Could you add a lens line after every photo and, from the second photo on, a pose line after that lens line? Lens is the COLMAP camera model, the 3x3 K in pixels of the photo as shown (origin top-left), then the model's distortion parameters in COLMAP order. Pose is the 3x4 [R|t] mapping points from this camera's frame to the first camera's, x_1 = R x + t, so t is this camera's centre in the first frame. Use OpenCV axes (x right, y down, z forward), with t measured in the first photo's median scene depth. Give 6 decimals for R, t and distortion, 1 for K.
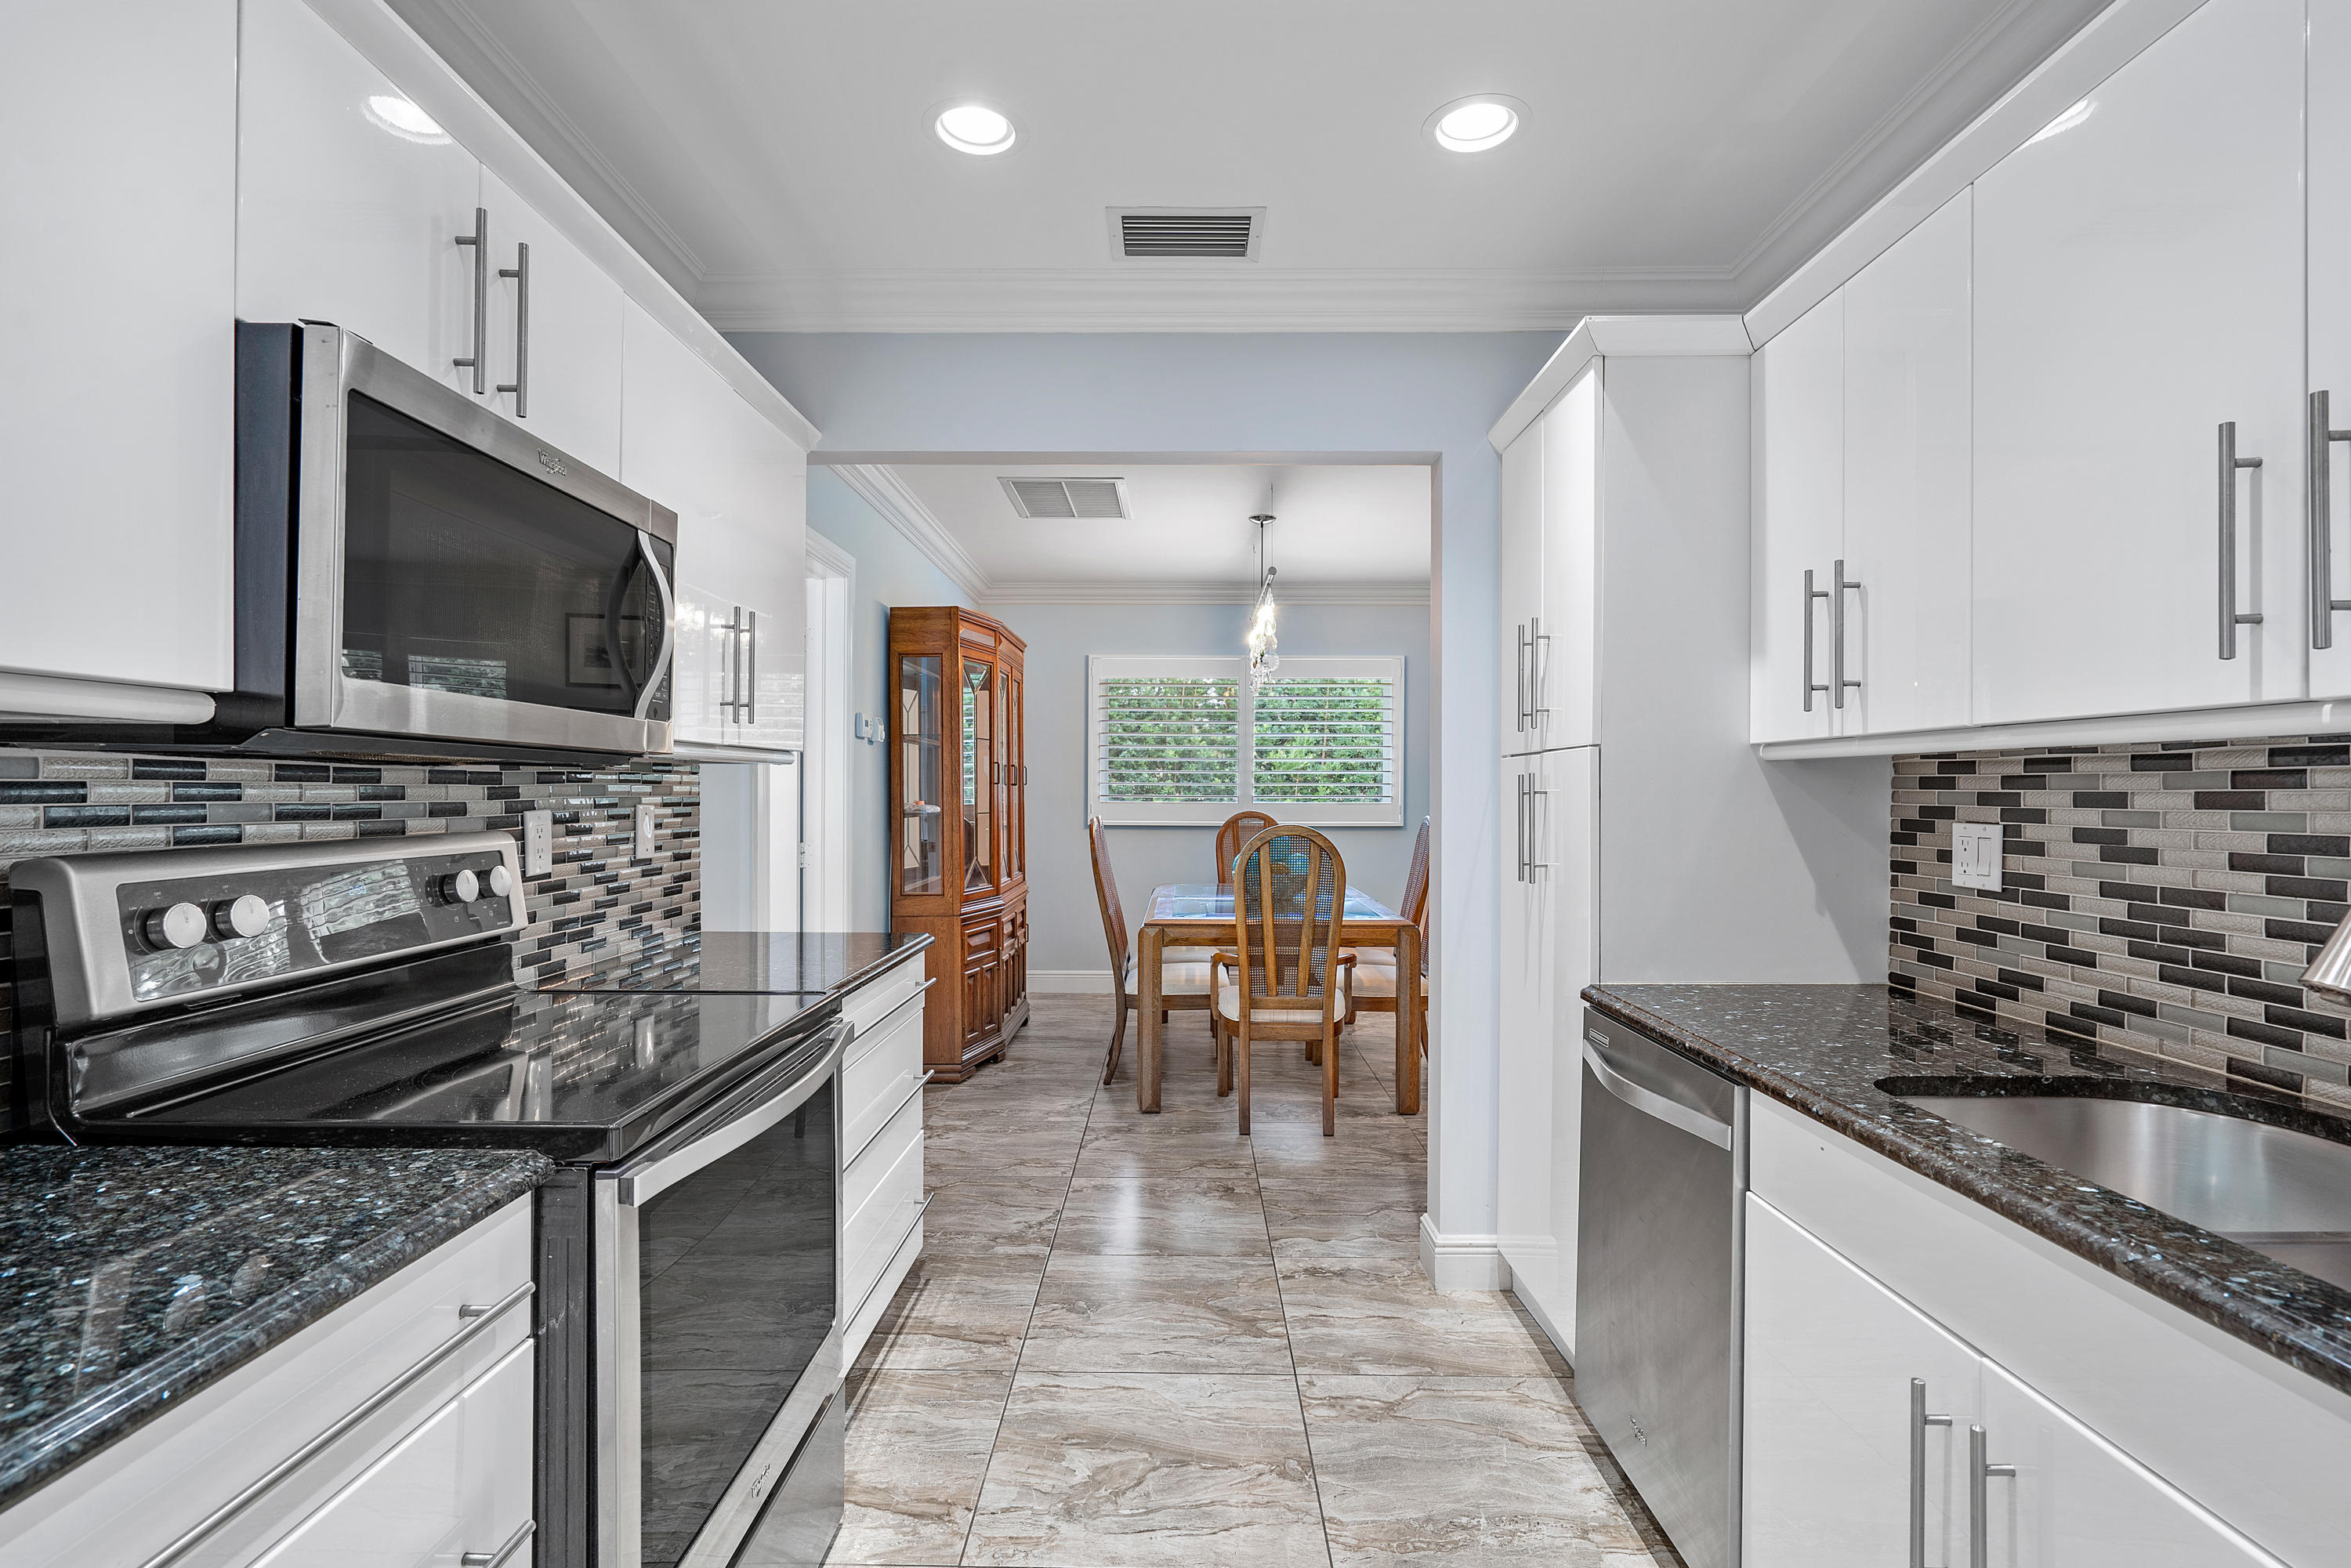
lens RADIAL K [[1117.5, 0, 1182.5], [0, 1117.5, 779.8], [0, 0, 1]] dist [-0.002262, -0.000757]
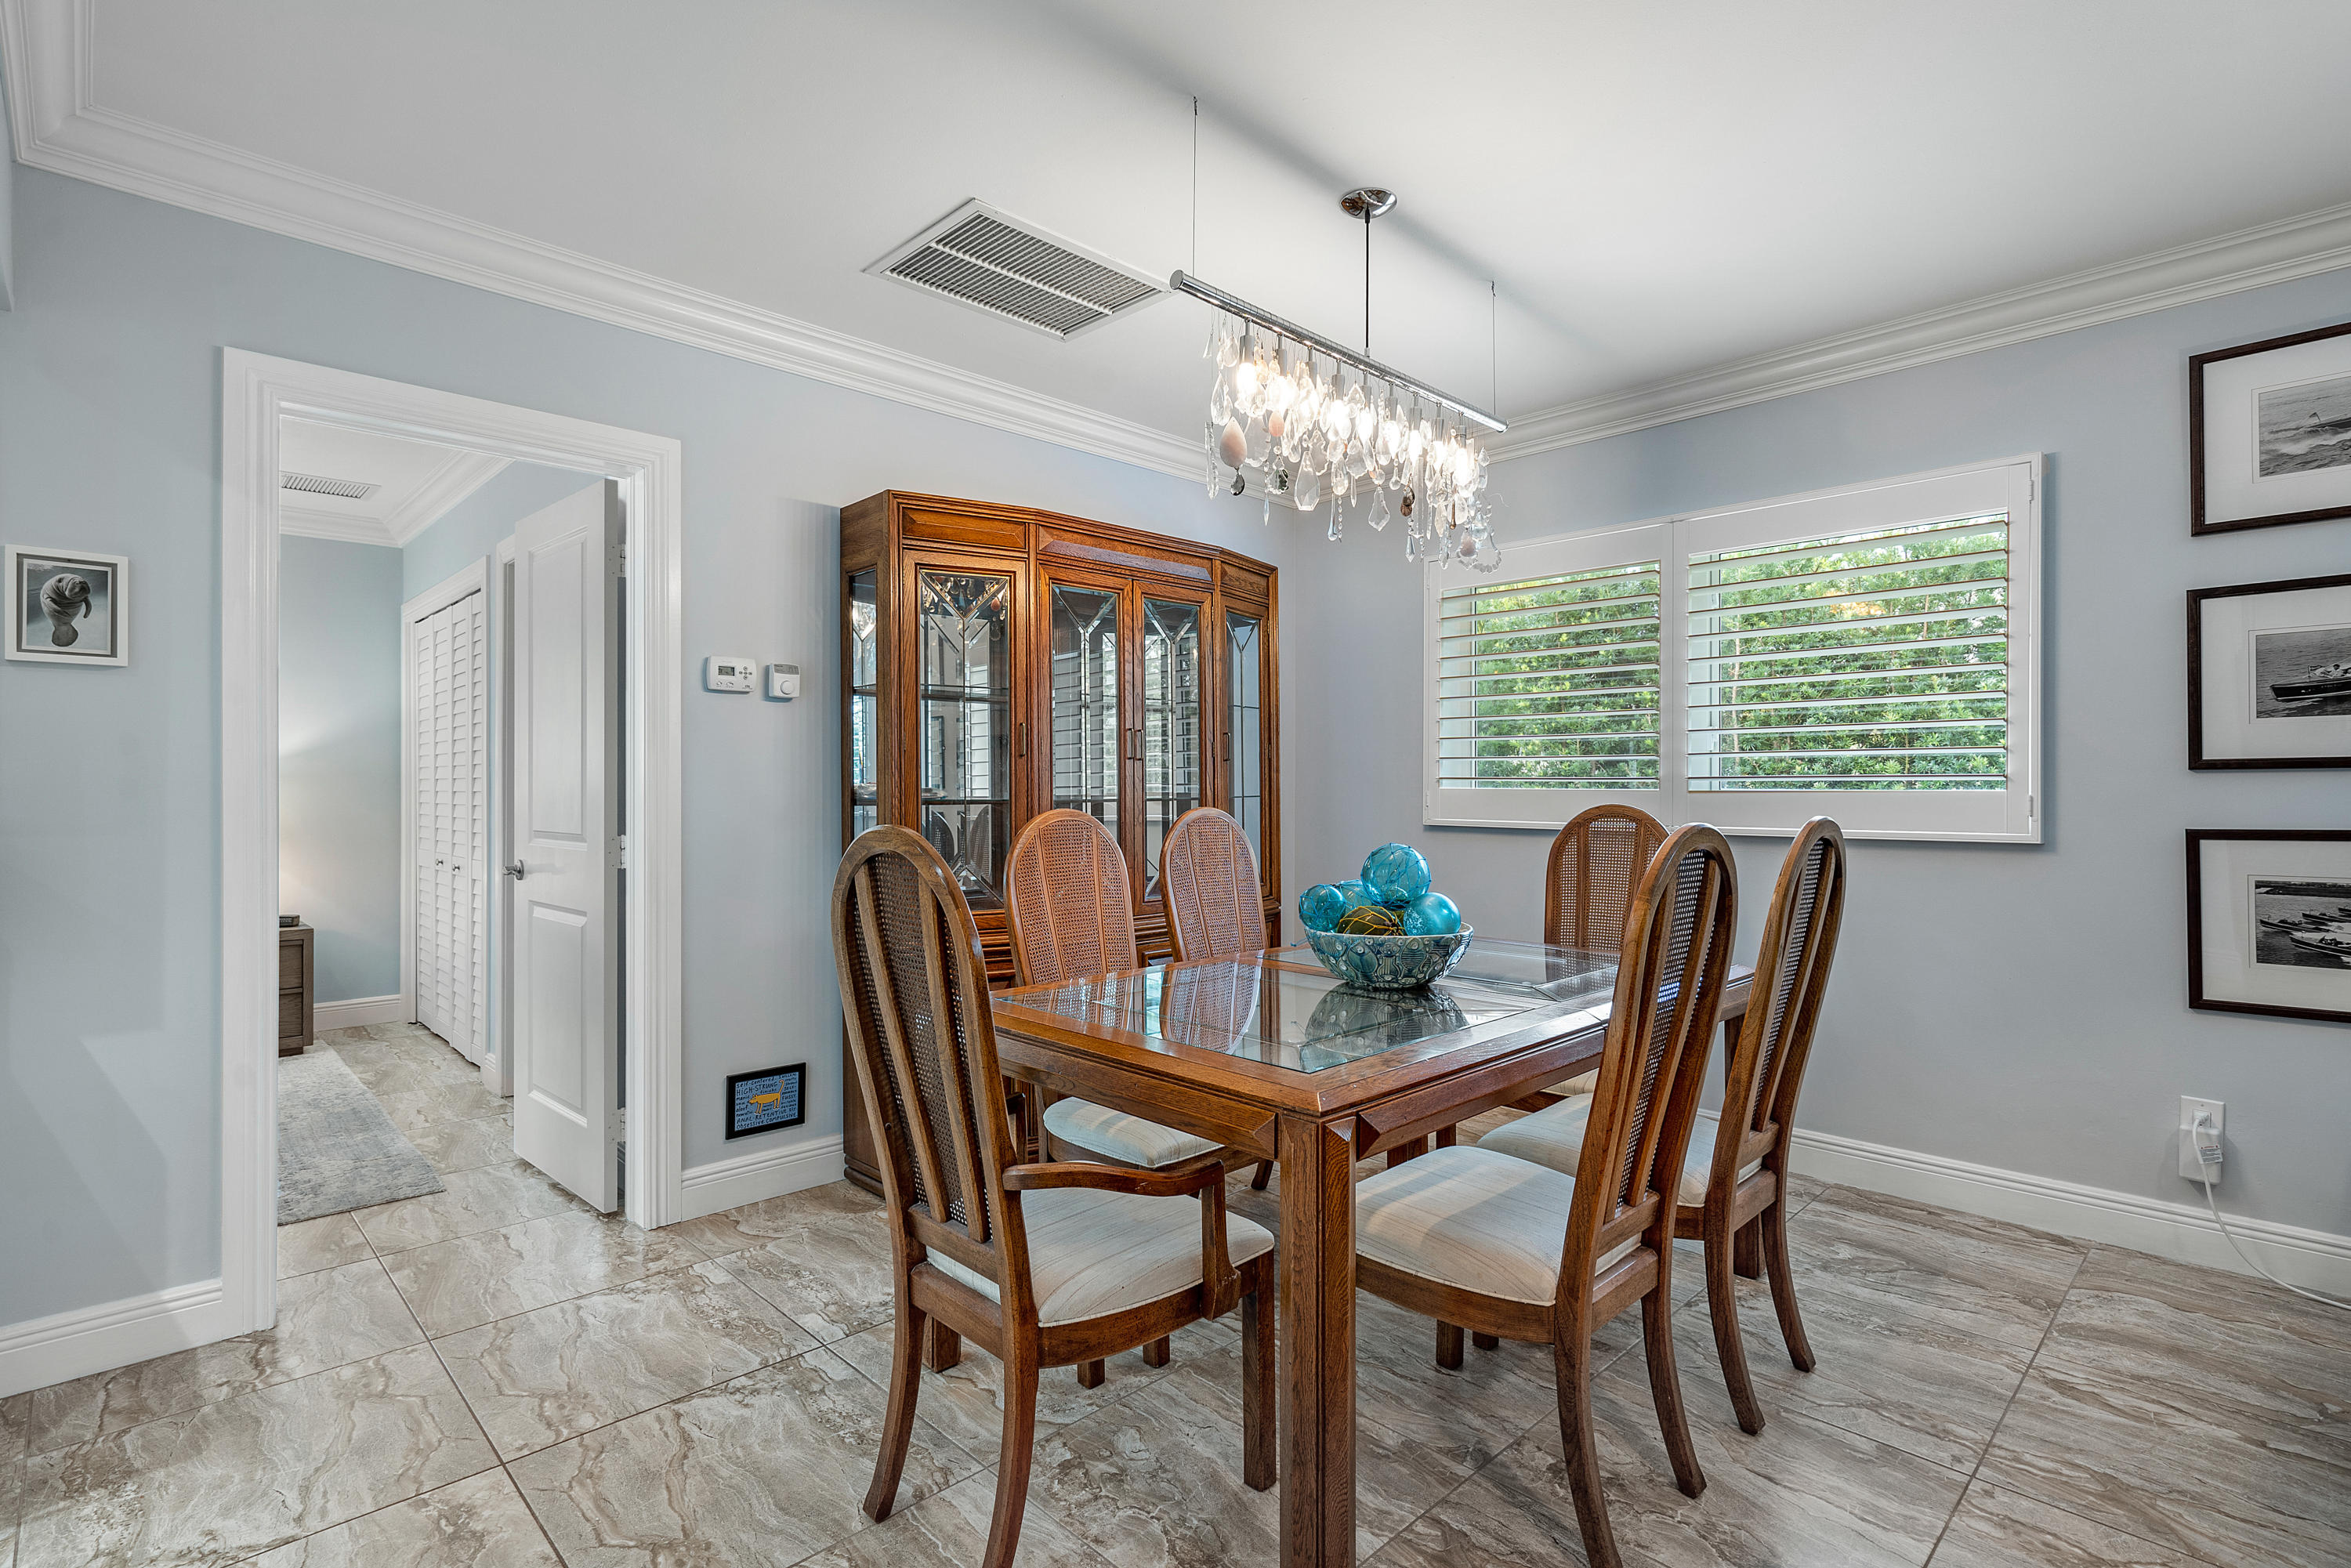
lens RADIAL K [[1117.5, 0, 1182.5], [0, 1117.5, 779.8], [0, 0, 1]] dist [-0.002262, -0.000757]
pose [[0.701942, -0.010996, -0.712149, 0.338386], [0.011035, 0.999929, -0.004563, 0.019027], [0.712148, -0.004656, 0.702014, 0.555544]]
